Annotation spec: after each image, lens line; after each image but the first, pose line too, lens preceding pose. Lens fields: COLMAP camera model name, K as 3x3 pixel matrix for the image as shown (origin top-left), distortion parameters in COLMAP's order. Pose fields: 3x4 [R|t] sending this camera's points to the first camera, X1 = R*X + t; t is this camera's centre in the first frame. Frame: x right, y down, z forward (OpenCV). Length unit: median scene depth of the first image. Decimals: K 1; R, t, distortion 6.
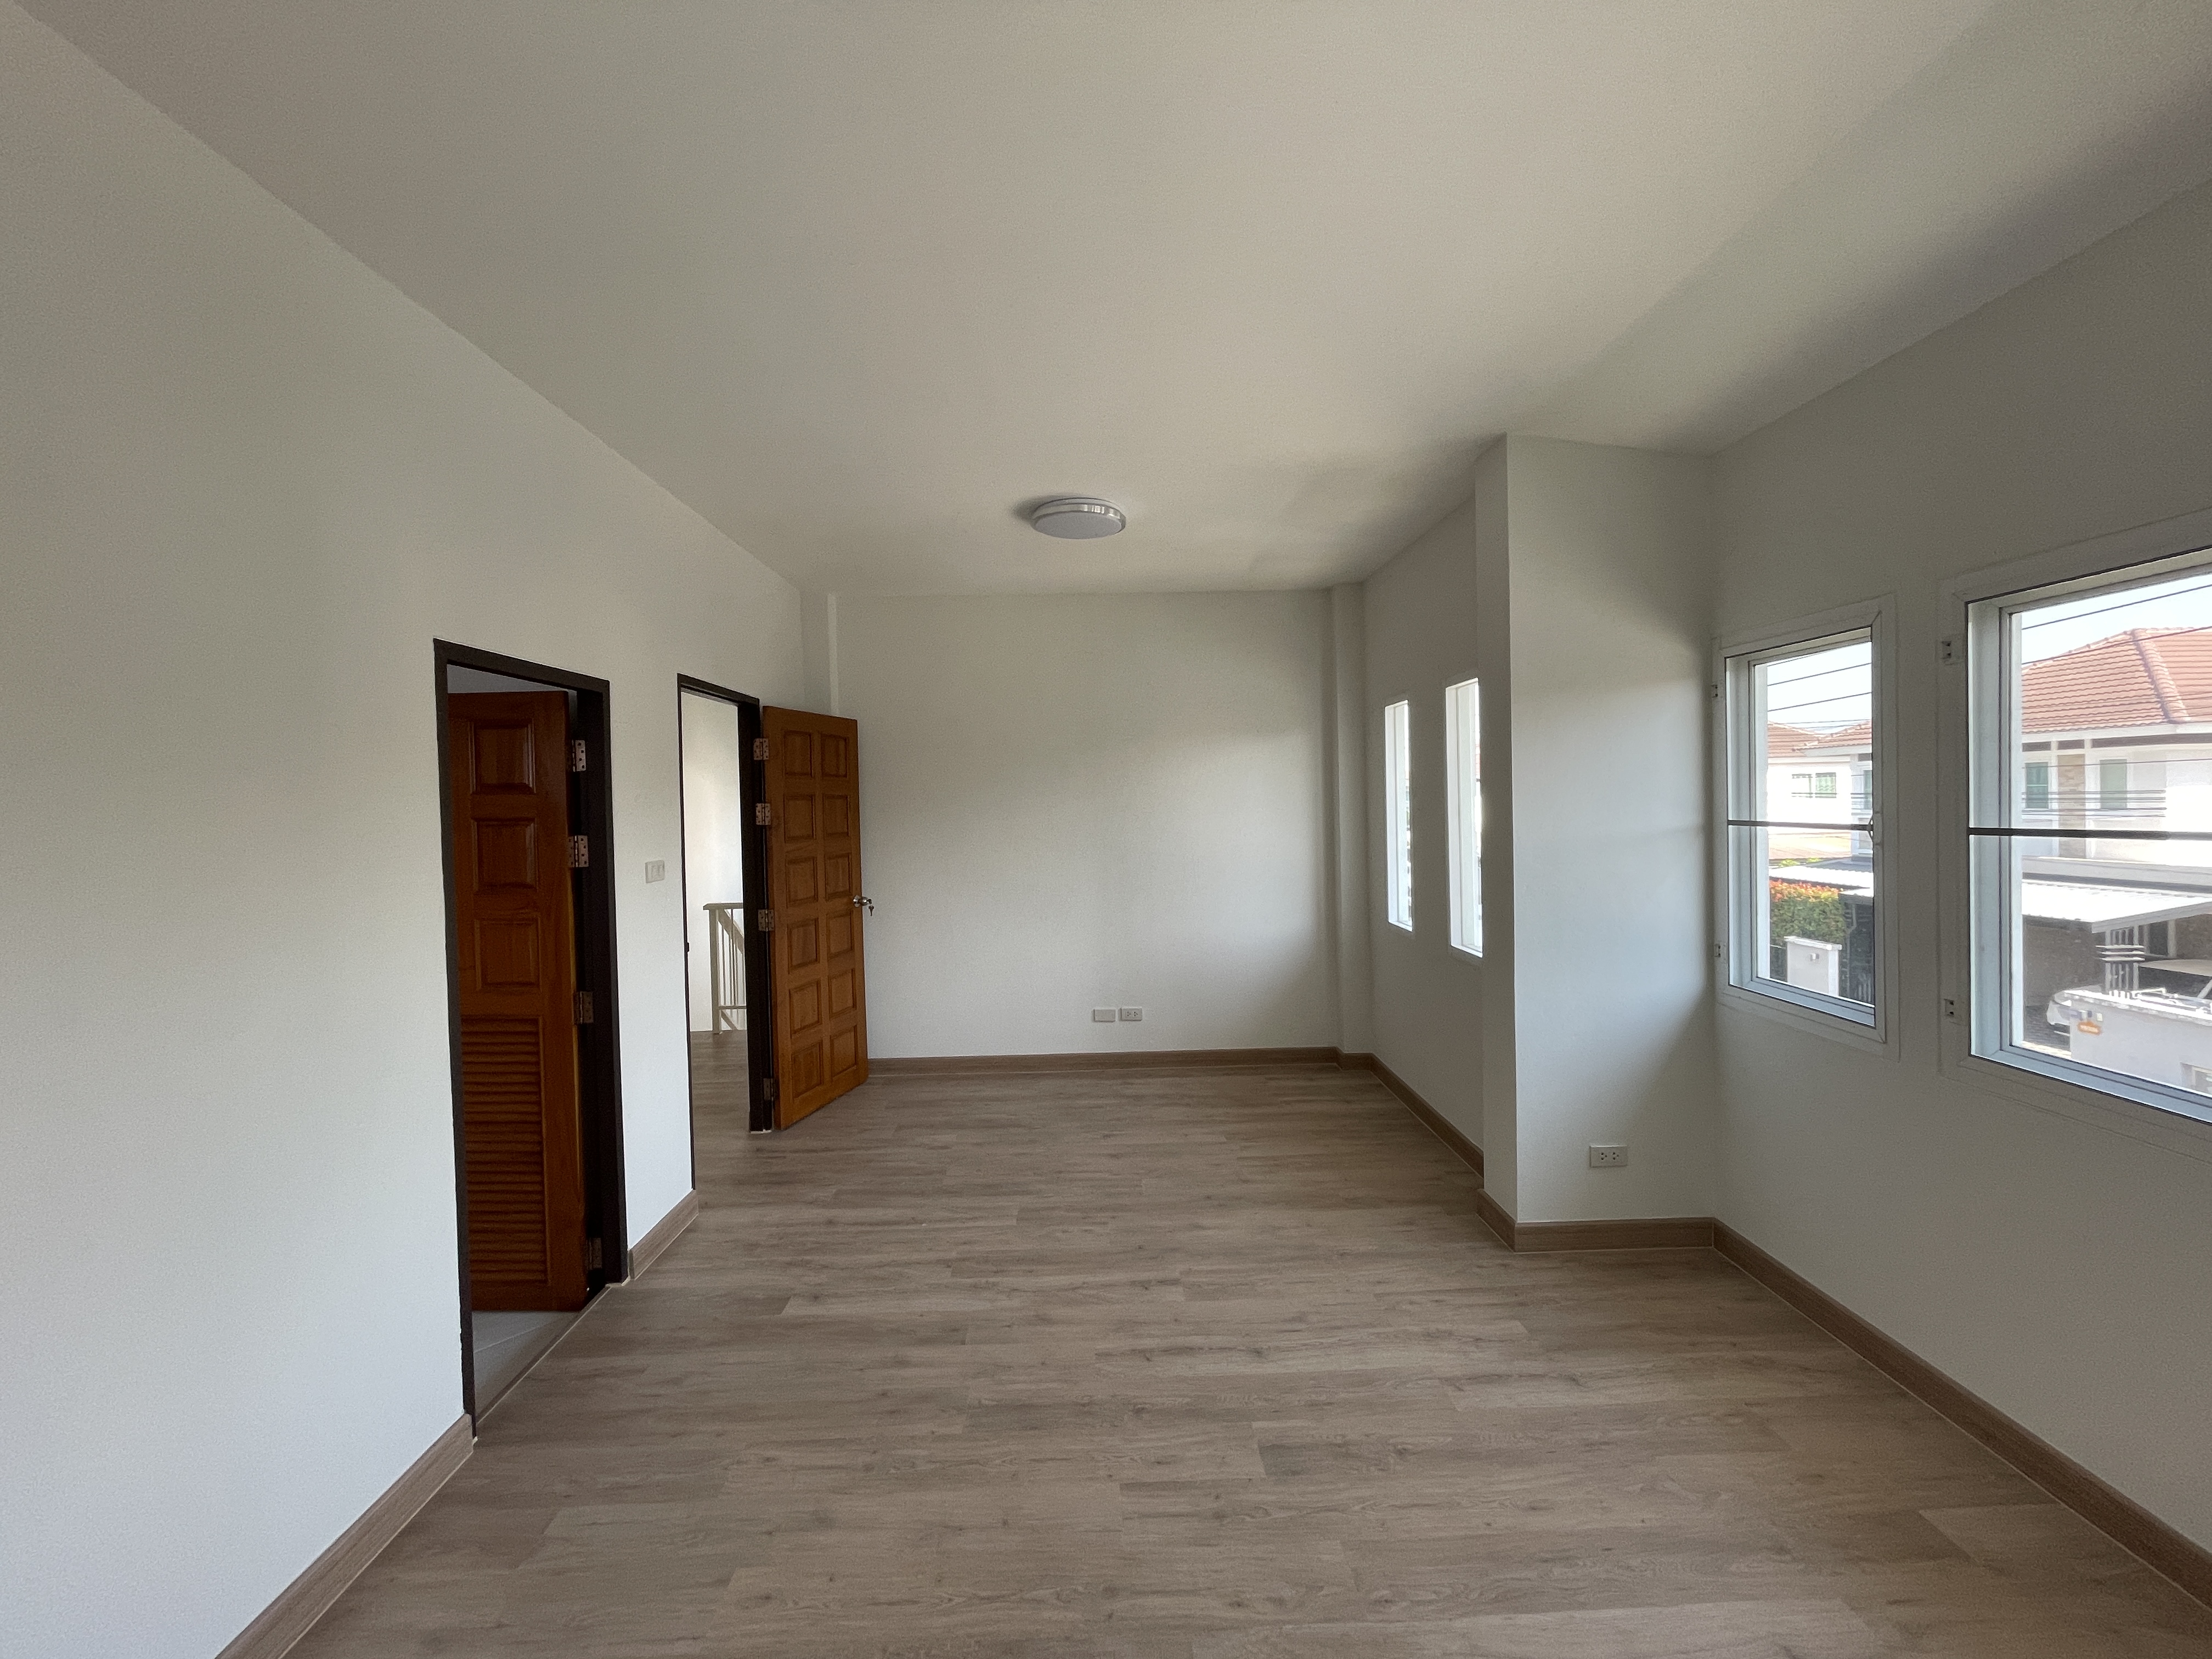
lens RADIAL K [[891.6, 0, 1105.7], [0, 891.6, 817.8], [0, 0, 1]] dist [-0.002915, -0.000134]
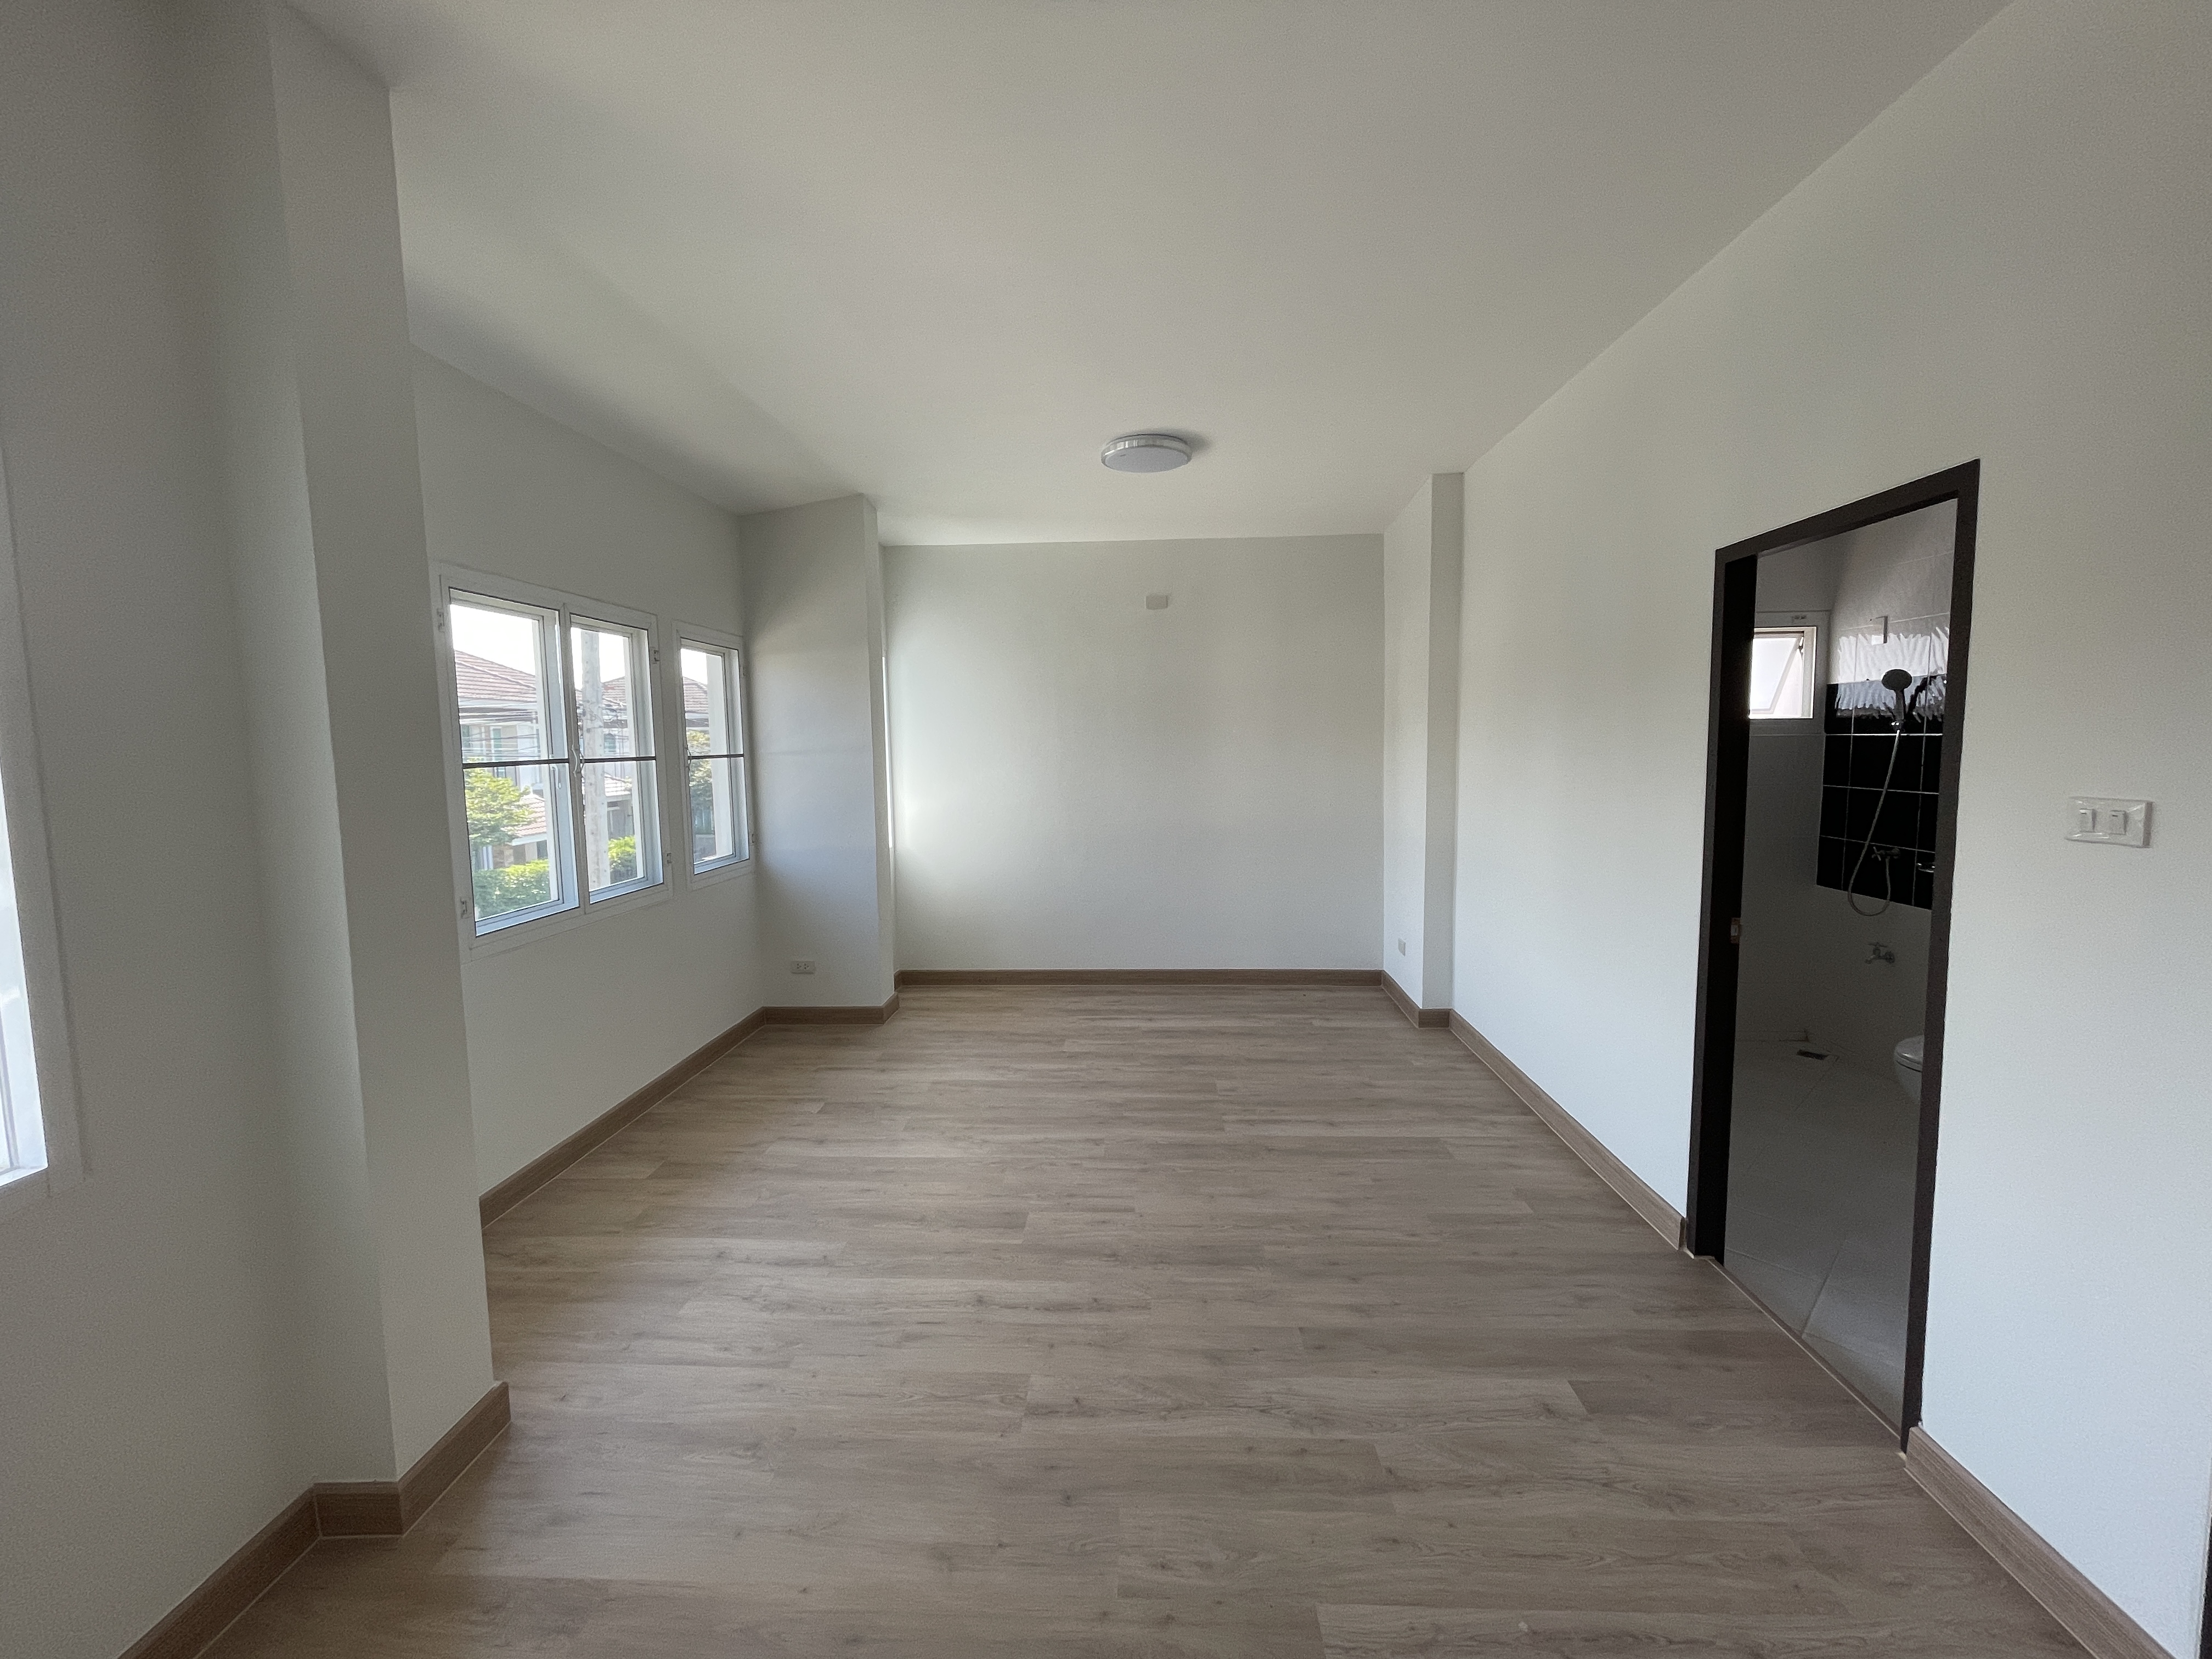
lens RADIAL K [[891.6, 0, 1105.7], [0, 891.6, 817.8], [0, 0, 1]] dist [-0.002915, -0.000134]
pose [[-0.996707, 0.027729, 0.076193, -0.052828], [0.035491, 0.994101, 0.102489, -0.008630], [-0.072902, 0.104856, -0.991812, 1.975506]]
